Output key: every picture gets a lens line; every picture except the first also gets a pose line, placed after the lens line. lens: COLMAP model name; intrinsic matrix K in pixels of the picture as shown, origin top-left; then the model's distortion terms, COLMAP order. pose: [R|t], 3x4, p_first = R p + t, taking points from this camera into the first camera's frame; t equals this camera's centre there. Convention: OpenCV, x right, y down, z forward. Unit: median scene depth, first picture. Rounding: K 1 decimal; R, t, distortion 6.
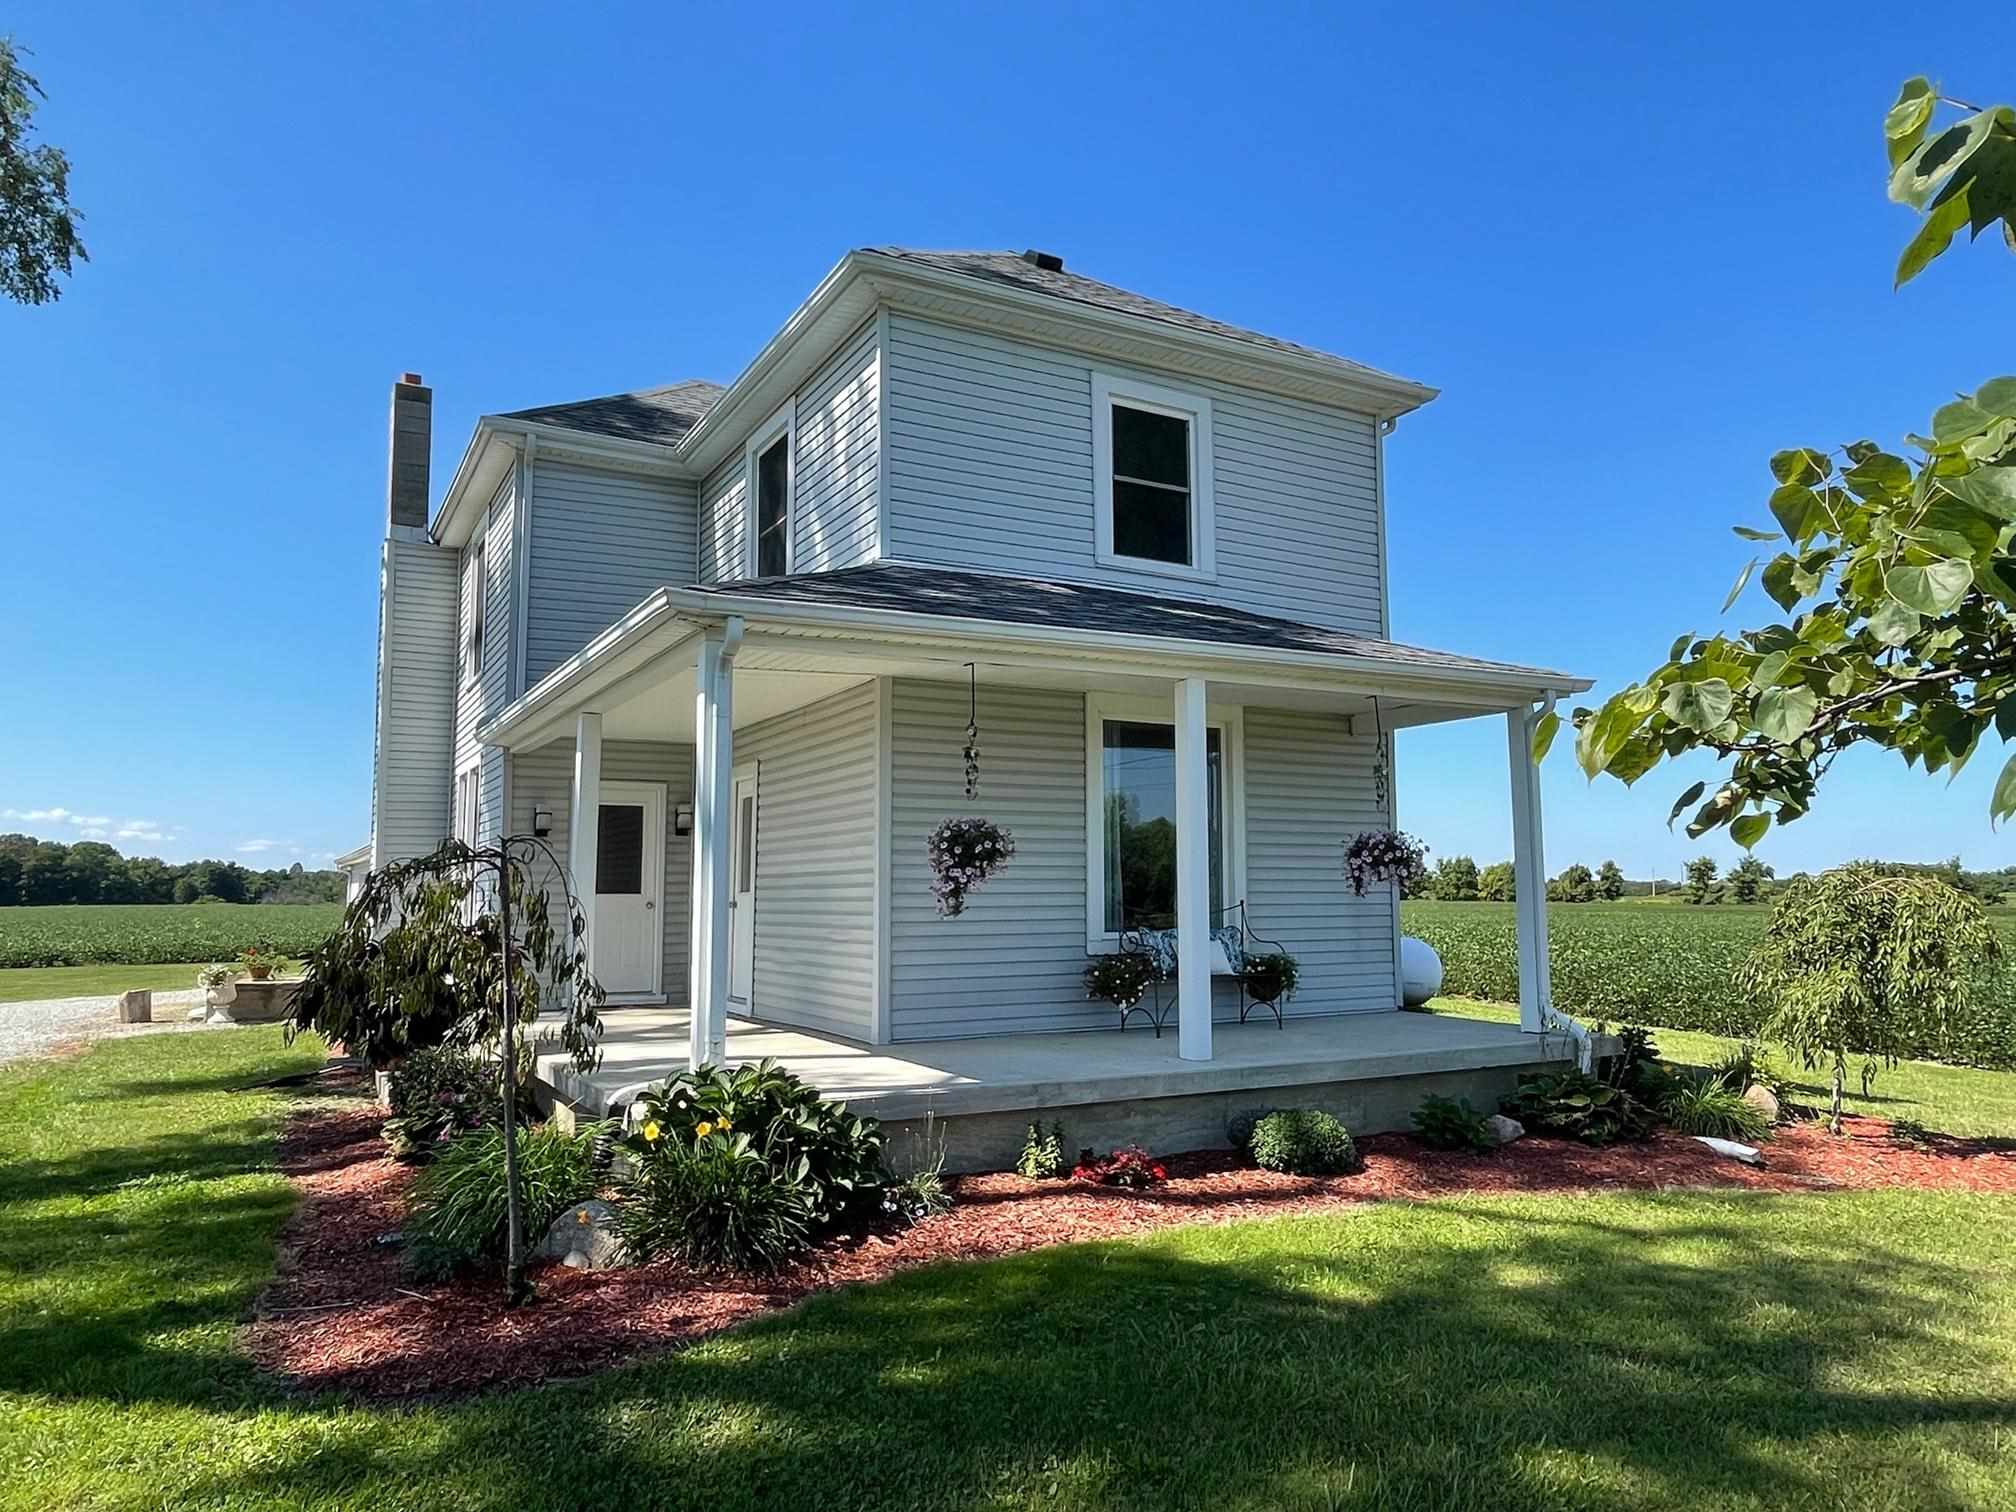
lens RADIAL K [[1344.2, 0, 1003.8], [0, 1344.2, 749.6], [0, 0, 1]] dist [-0.007937, -0.001224]
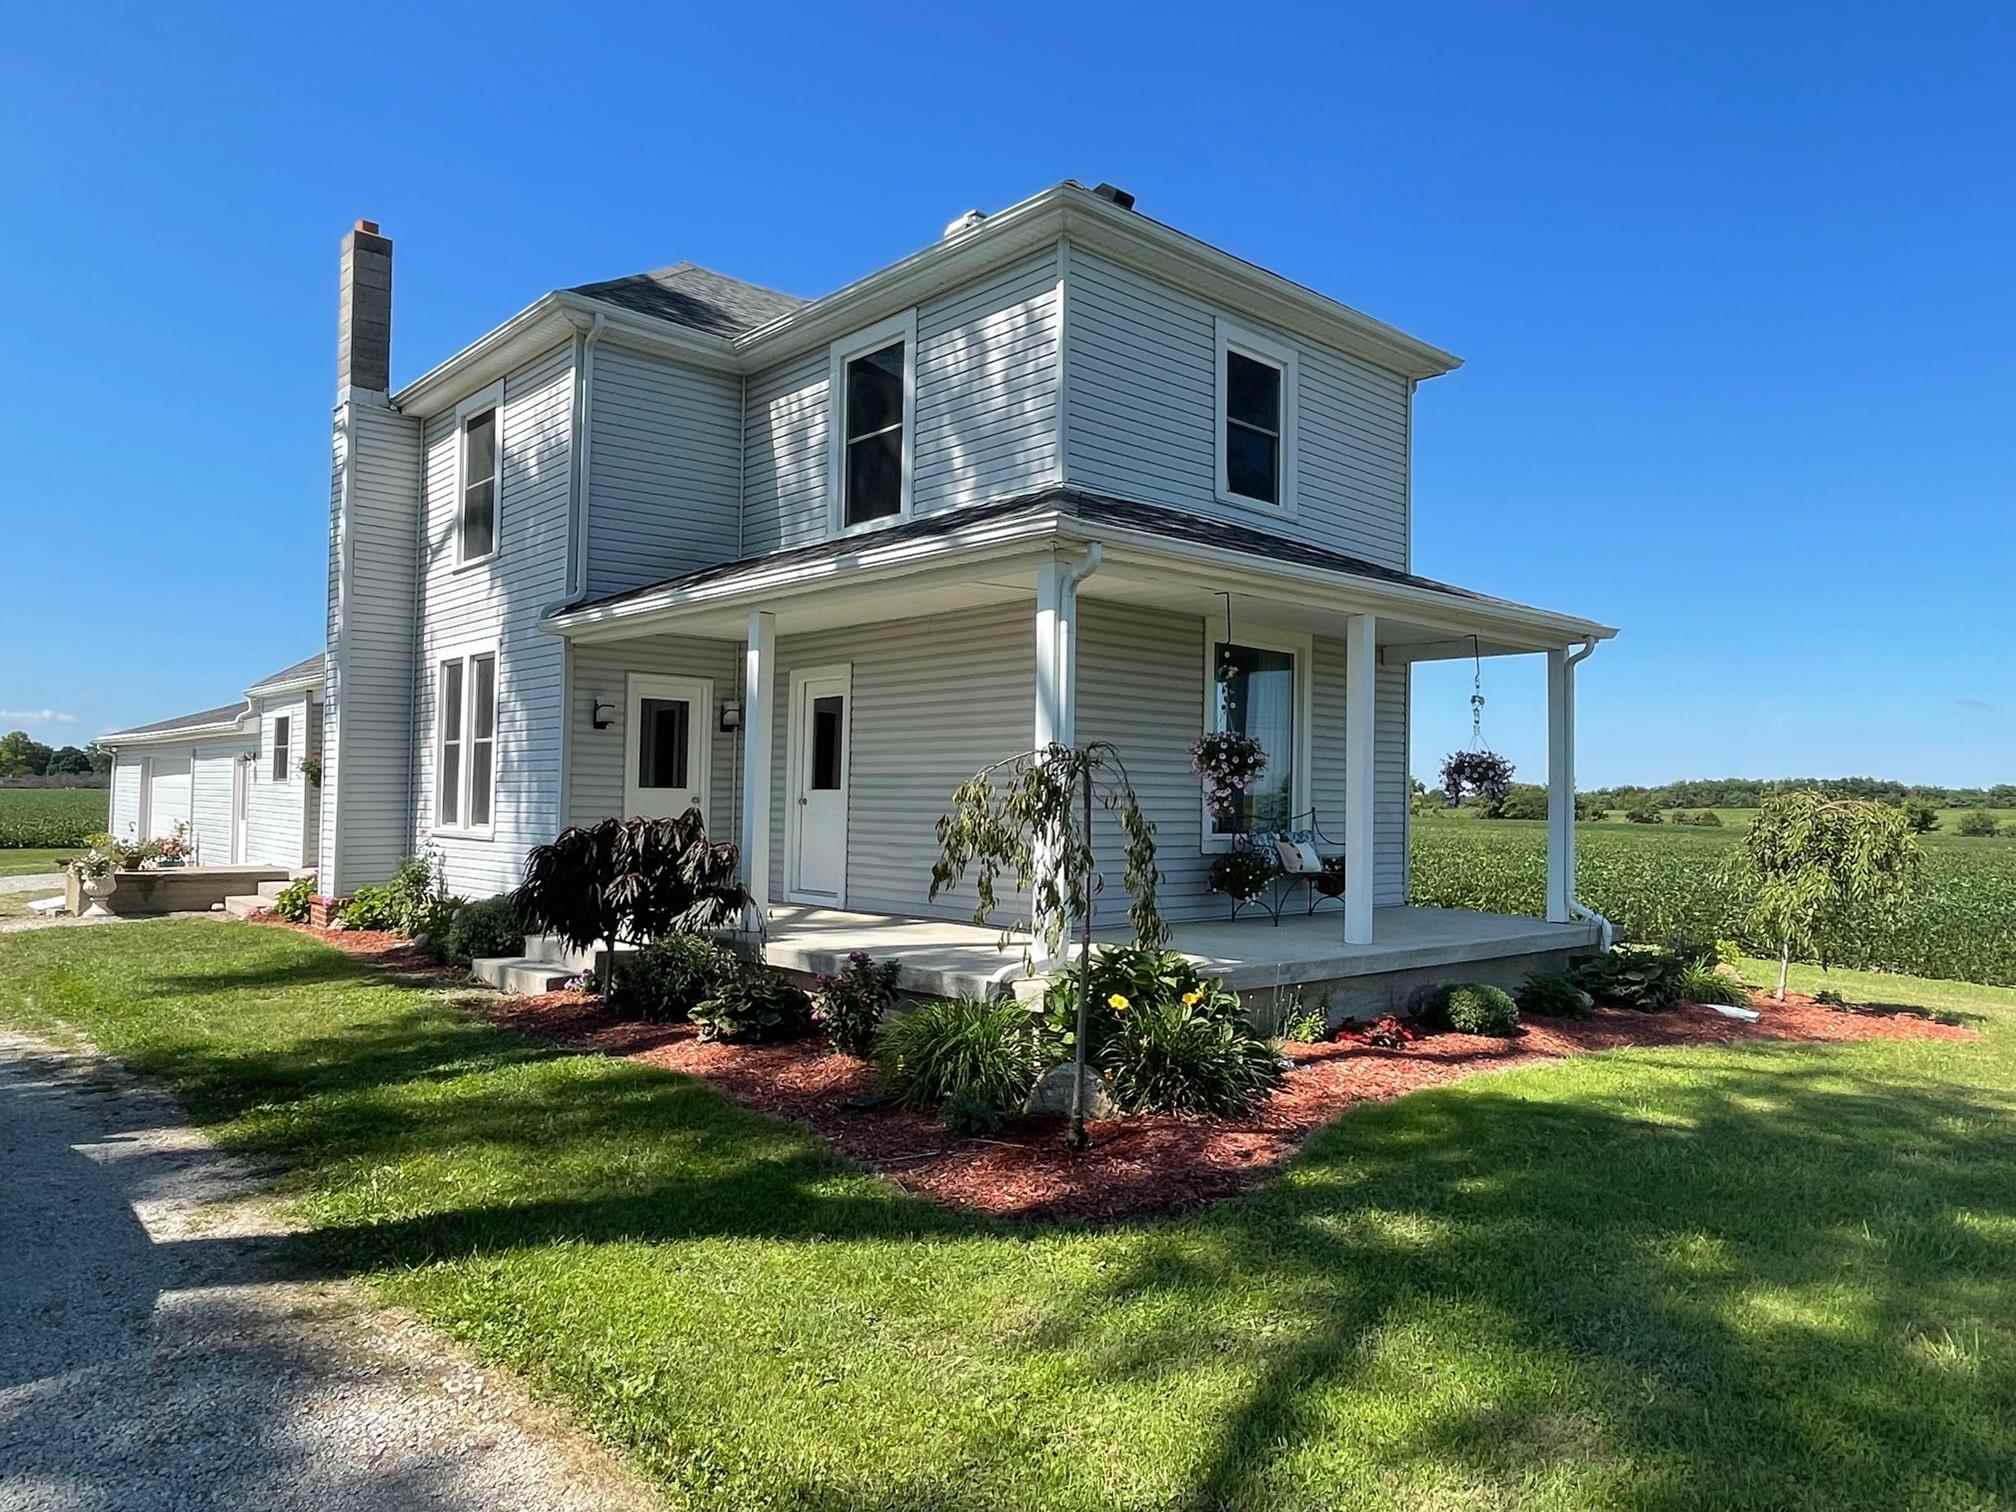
lens RADIAL K [[1344.2, 0, 1003.8], [0, 1344.2, 749.6], [0, 0, 1]] dist [-0.007937, -0.001224]
pose [[0.972840, 0.029499, 0.229591, -0.328187], [-0.046336, 0.996589, 0.068289, -0.001631], [-0.226793, -0.077073, 0.970889, -0.034757]]
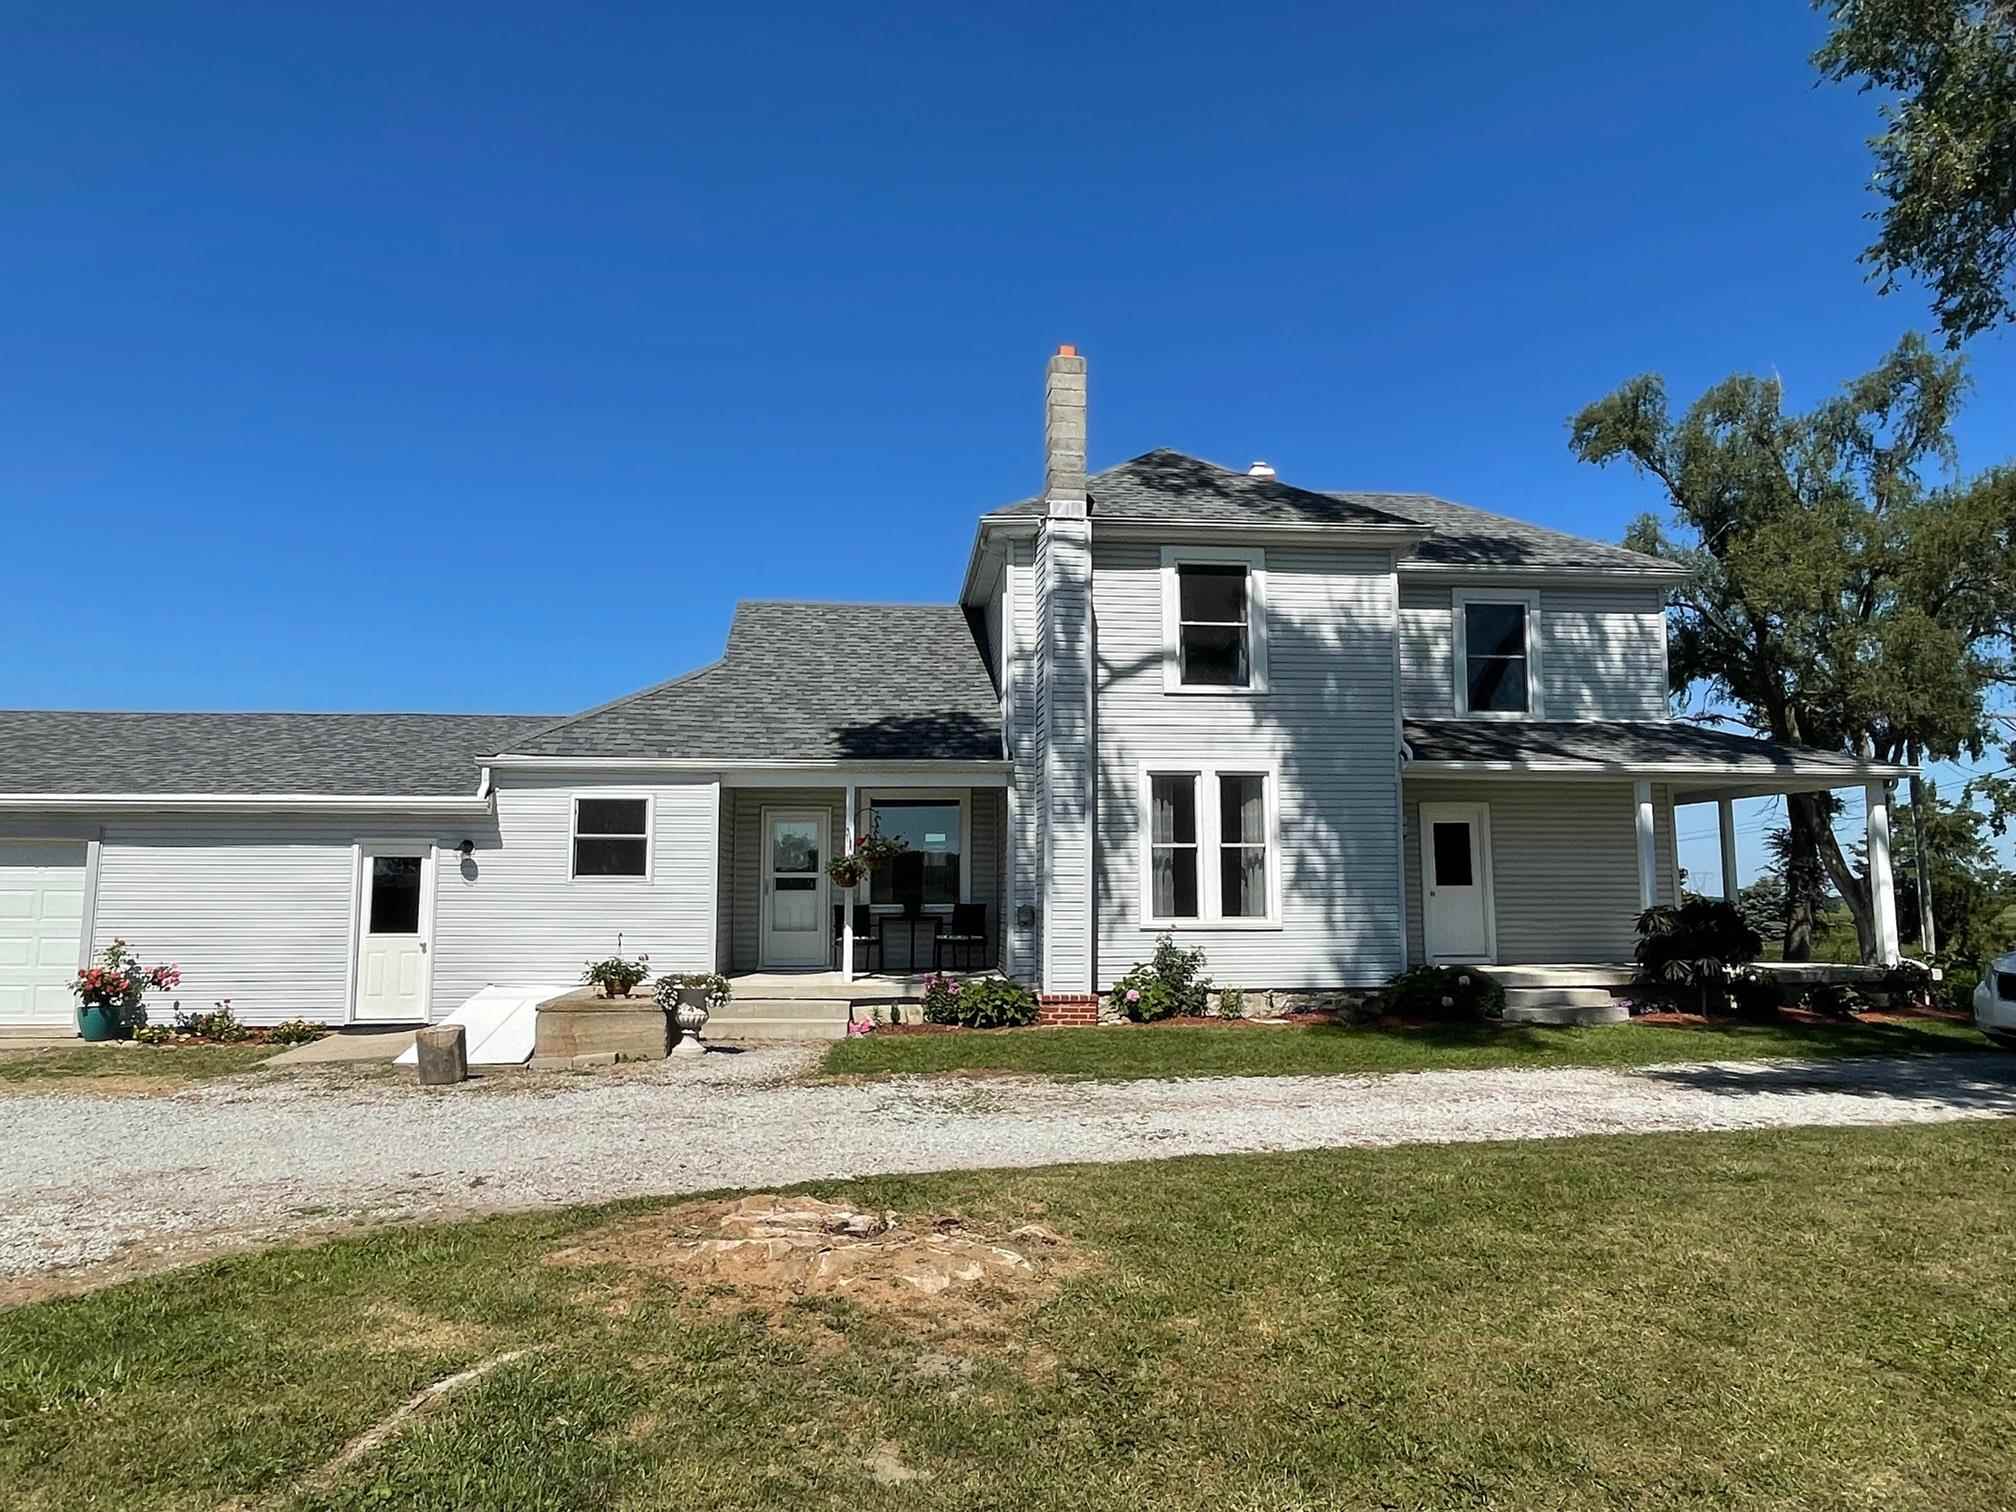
lens RADIAL K [[1324.1, 0, 1013.8], [0, 1324.1, 760.1], [0, 0, 1]] dist [-0.001731, -0.001428]
pose [[0.393648, 0.105965, 0.913133, -1.974402], [-0.102397, 0.992207, -0.070999, 0.136547], [-0.913541, -0.065554, 0.401430, 0.961937]]
